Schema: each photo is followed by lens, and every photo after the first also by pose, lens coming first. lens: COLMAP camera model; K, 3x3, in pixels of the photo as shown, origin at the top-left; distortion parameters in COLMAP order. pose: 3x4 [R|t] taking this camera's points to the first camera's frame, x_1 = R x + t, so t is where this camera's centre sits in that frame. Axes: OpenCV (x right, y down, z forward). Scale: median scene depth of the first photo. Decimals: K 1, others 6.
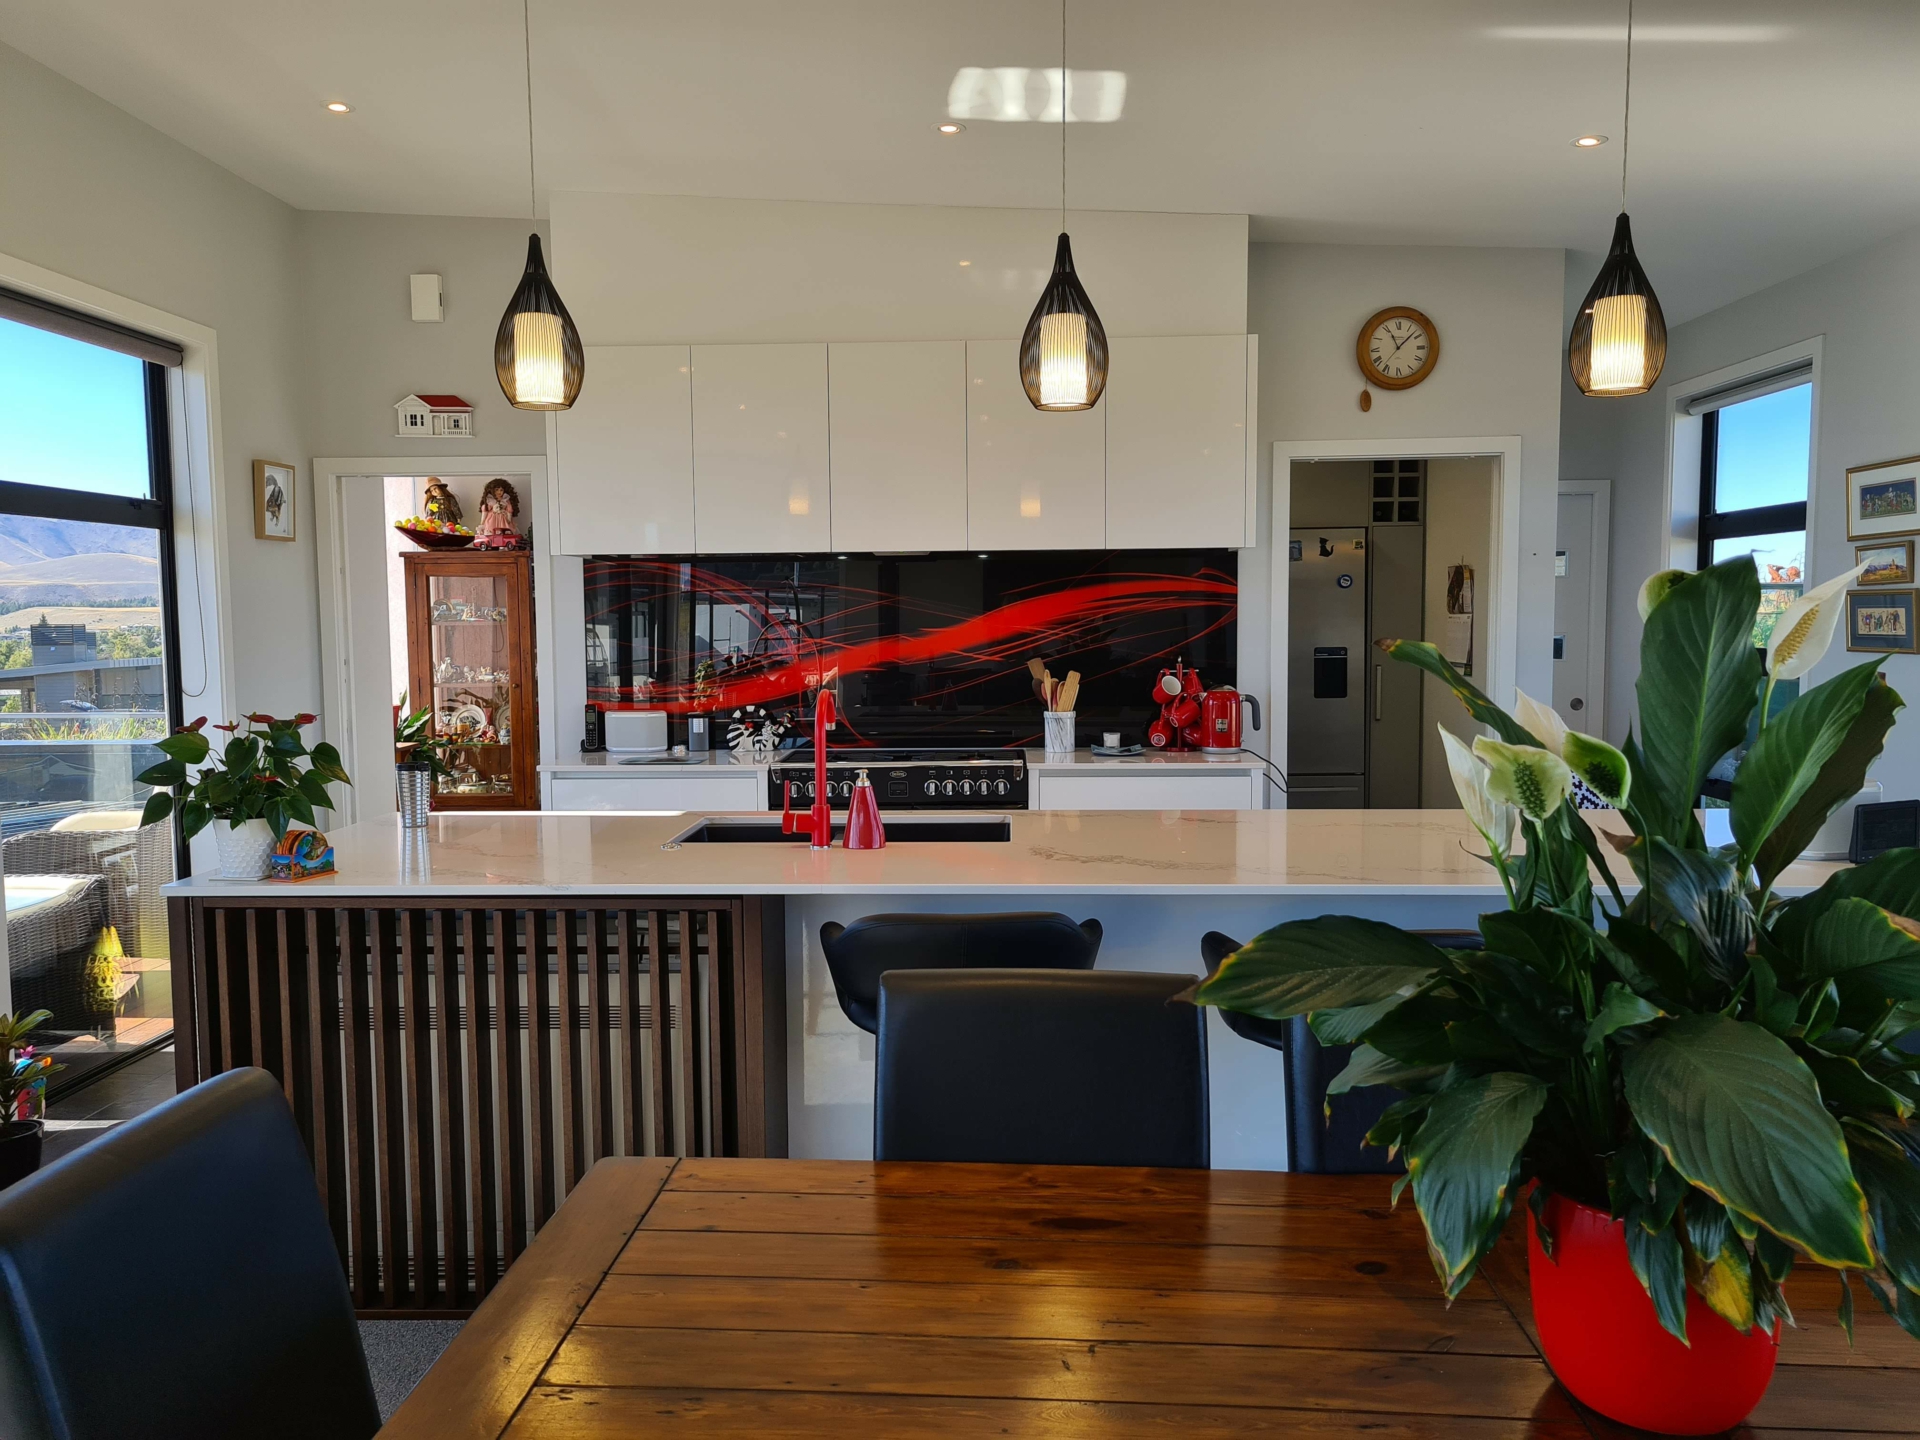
lens RADIAL K [[1435.1, 0, 937.6], [0, 1435.1, 723.6], [0, 0, 1]] dist [0.057346, -0.035930]
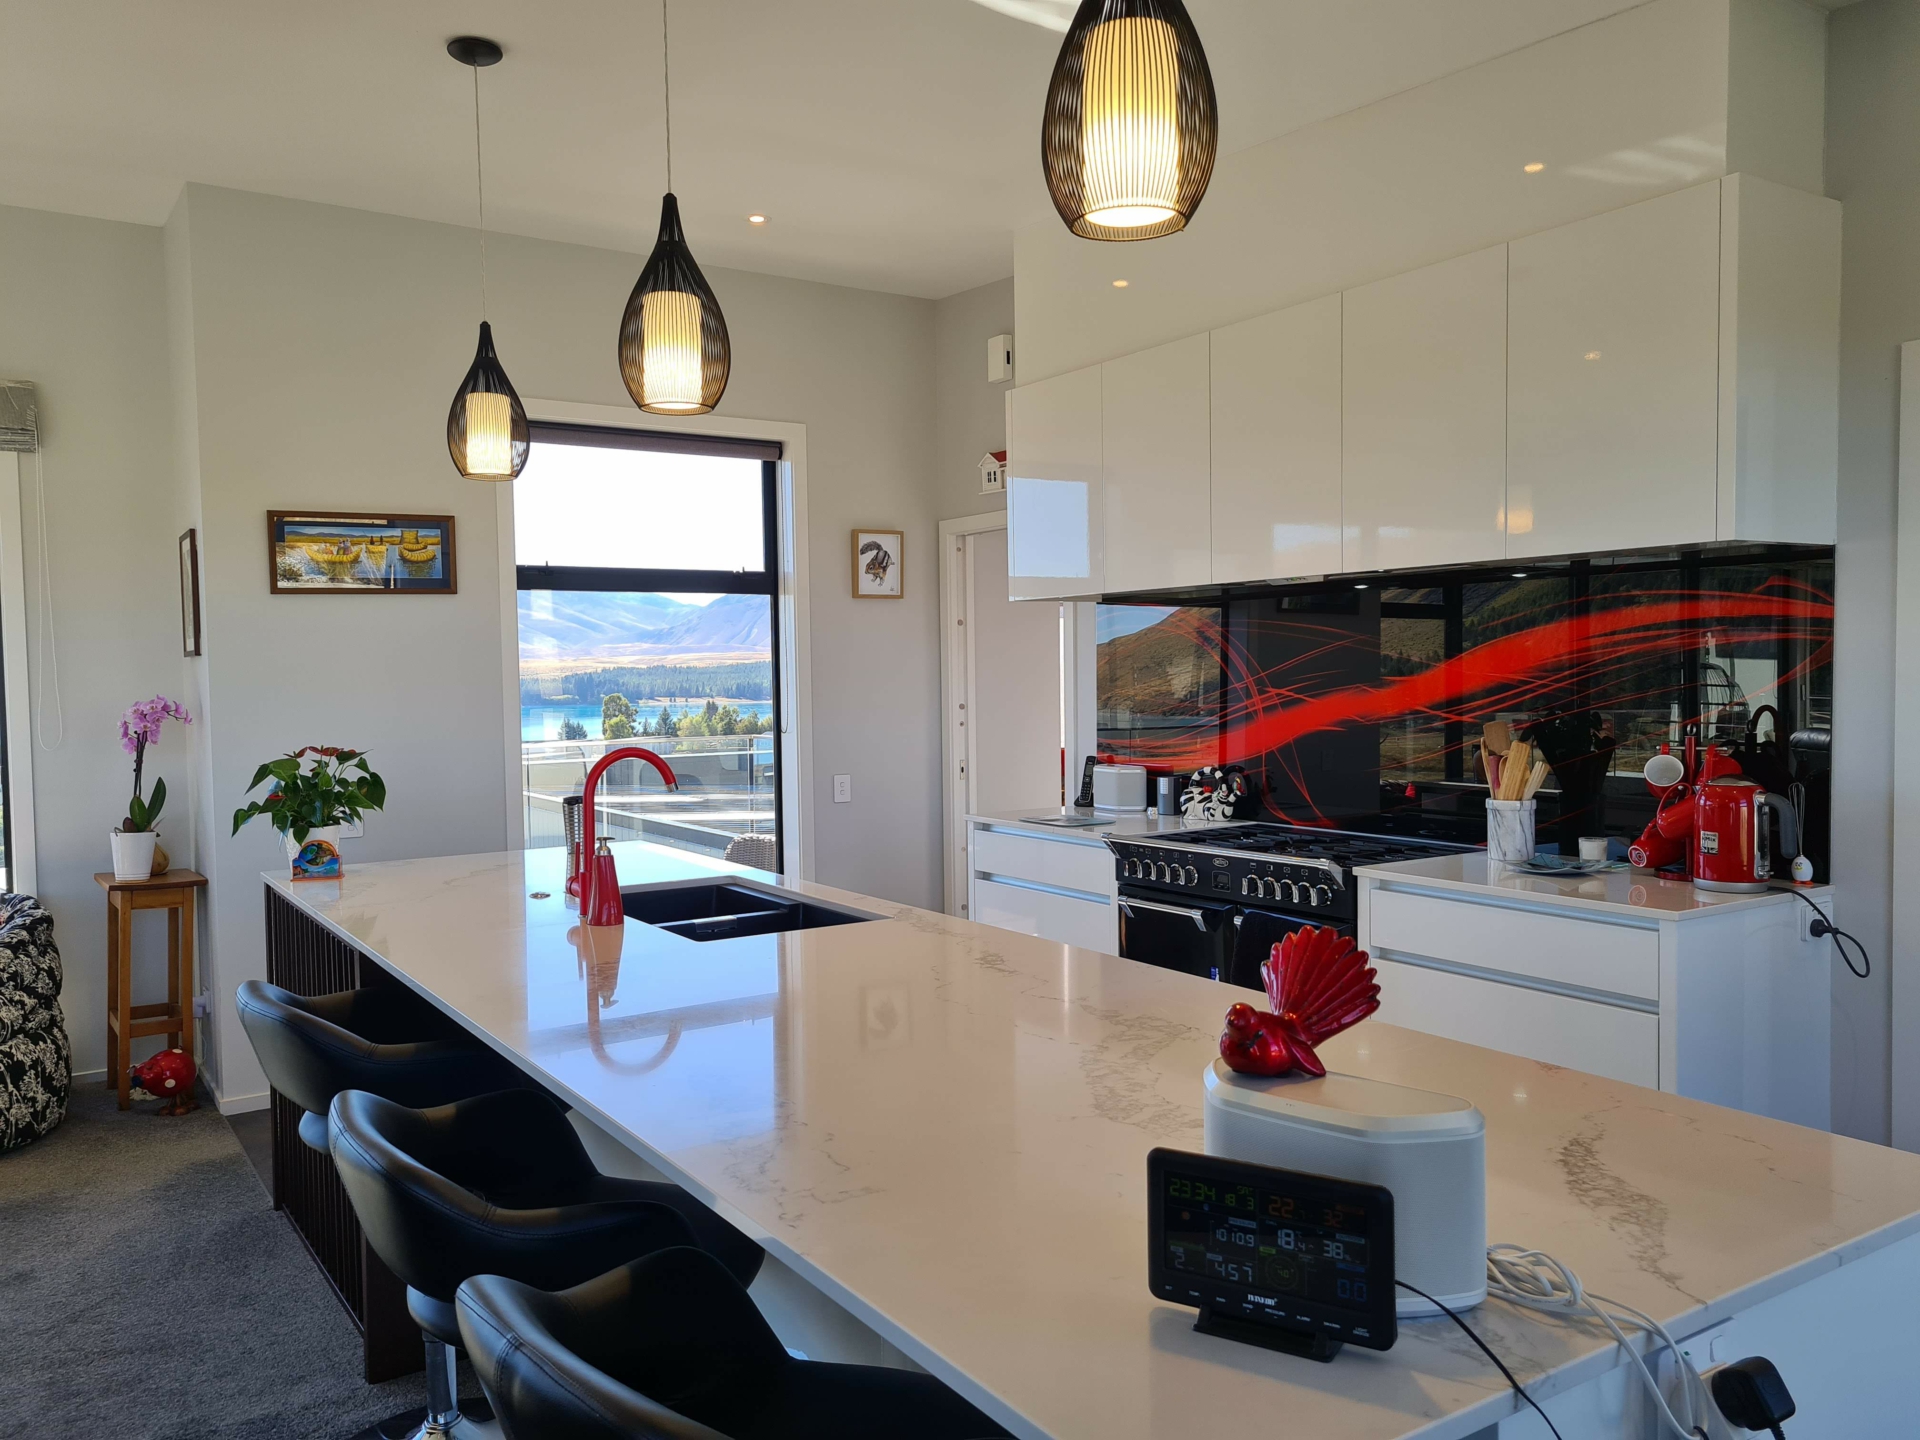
lens RADIAL K [[1435.1, 0, 939.0], [0, 1435.1, 735.4], [0, 0, 1]] dist [0.057346, -0.035930]
pose [[0.584583, 0.037109, -0.810485, 0.479445], [-0.052303, 0.998599, 0.007997, -0.030101], [0.809646, 0.037716, 0.585705, 0.376971]]
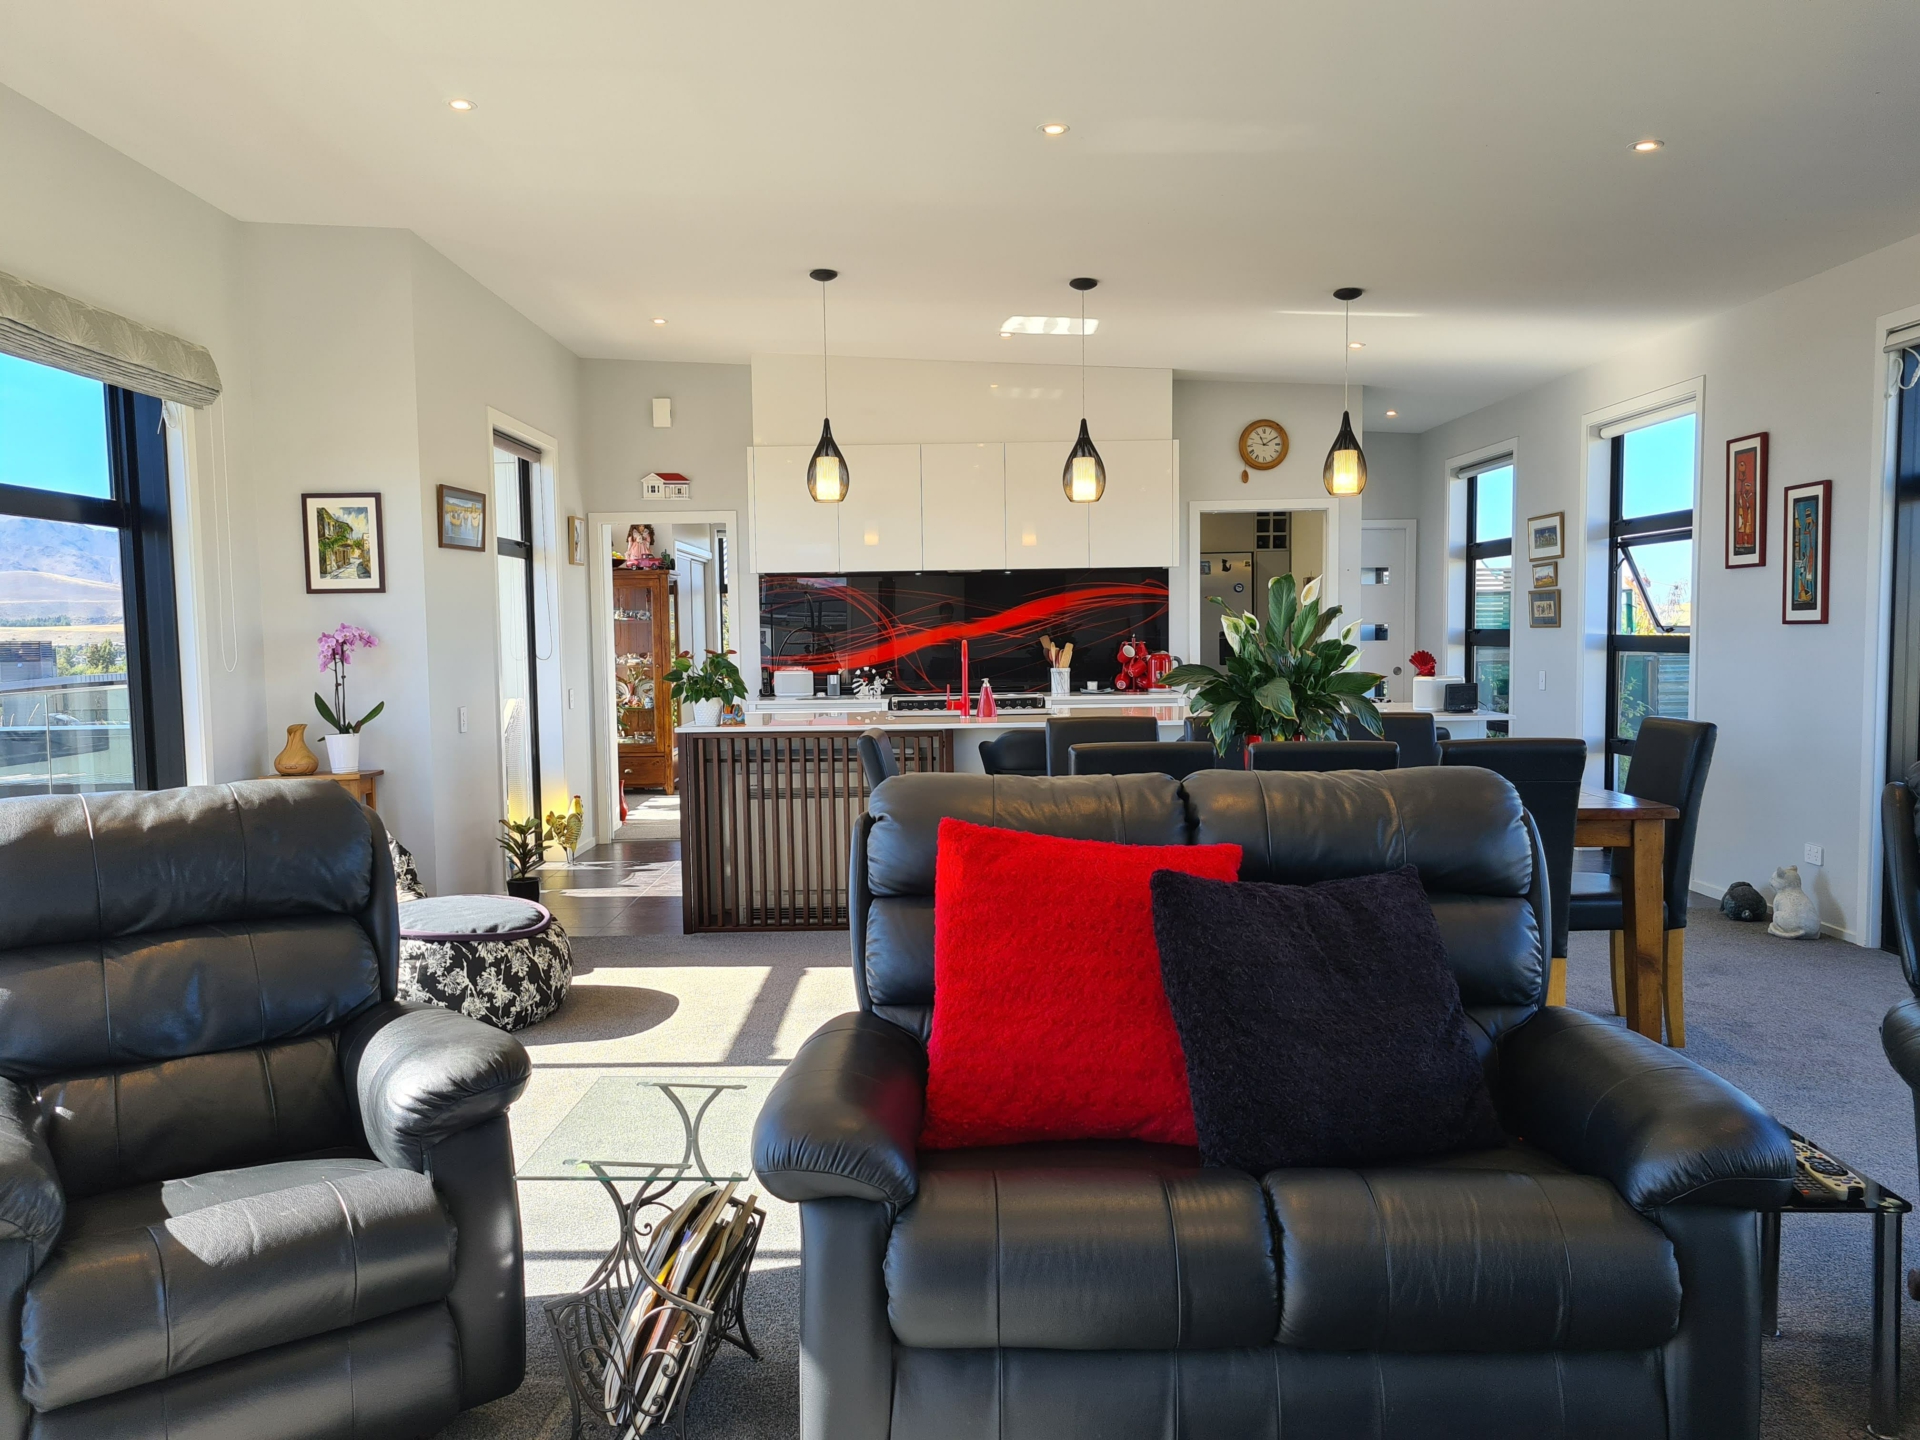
lens RADIAL K [[1435.1, 0, 936.1], [0, 1435.1, 726.3], [0, 0, 1]] dist [0.057346, -0.035930]
pose [[0.999010, -0.008931, 0.043582, -0.125735], [0.009269, 0.999928, -0.007564, 0.067807], [-0.043512, 0.007960, 0.999021, -0.607965]]
